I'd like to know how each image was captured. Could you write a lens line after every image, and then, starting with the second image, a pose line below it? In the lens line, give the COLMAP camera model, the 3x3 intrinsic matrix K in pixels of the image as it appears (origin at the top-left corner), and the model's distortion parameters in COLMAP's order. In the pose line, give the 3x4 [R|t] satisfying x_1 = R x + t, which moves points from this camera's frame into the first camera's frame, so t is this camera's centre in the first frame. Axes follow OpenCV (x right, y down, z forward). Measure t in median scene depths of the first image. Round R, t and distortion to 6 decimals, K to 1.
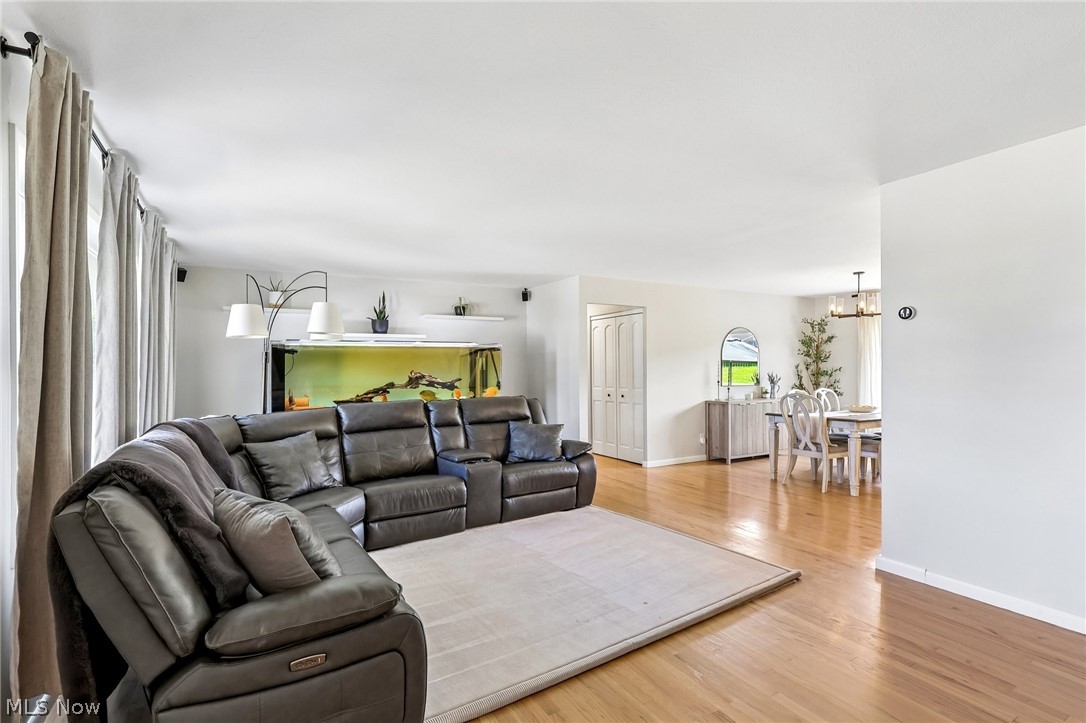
lens RADIAL K [[517.7, 0, 533.6], [0, 517.7, 362.8], [0, 0, 1]] dist [-0.003728, -0.000145]
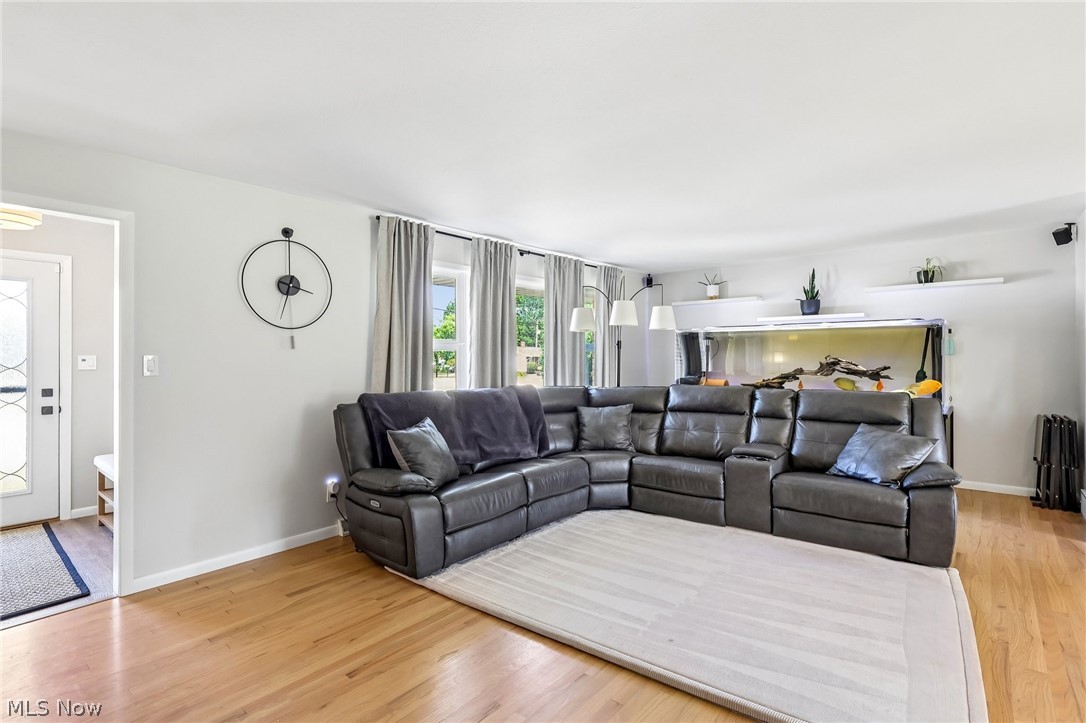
lens RADIAL K [[517.7, 0, 534.6], [0, 517.7, 353.2], [0, 0, 1]] dist [-0.003728, -0.000145]
pose [[0.332503, 0.008252, -0.943066, 0.439295], [0.009178, 0.999886, 0.011985, -0.004148], [0.943058, -0.012641, 0.332389, 0.248919]]
